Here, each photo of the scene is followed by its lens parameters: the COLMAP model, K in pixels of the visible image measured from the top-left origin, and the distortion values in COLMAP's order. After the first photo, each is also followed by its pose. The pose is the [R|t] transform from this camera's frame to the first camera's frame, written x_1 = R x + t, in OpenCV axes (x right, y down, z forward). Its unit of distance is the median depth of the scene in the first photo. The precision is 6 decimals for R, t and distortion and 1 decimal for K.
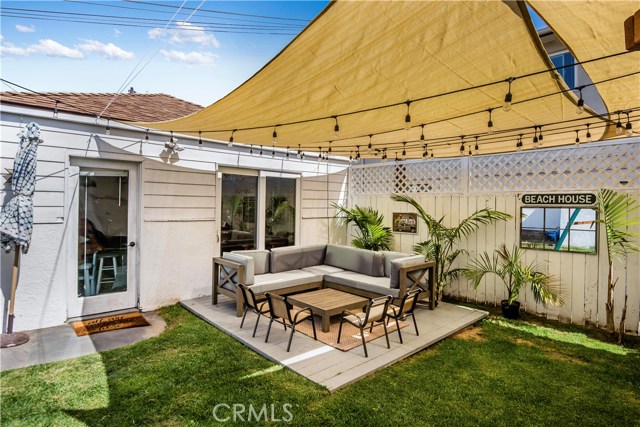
lens RADIAL K [[342.5, 0, 317.9], [0, 342.5, 211.1], [0, 0, 1]] dist [-0.004602, -0.002871]
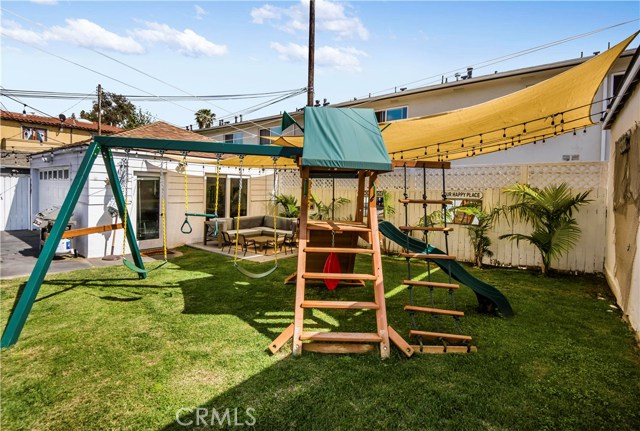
lens RADIAL K [[310.7, 0, 313.1], [0, 310.7, 198.1], [0, 0, 1]] dist [0.003062, 0.000261]
pose [[0.989548, 0.001492, 0.144195, 0.049113], [-0.003958, 0.999851, 0.016816, -0.027535], [-0.144149, -0.017211, 0.989406, -0.776756]]
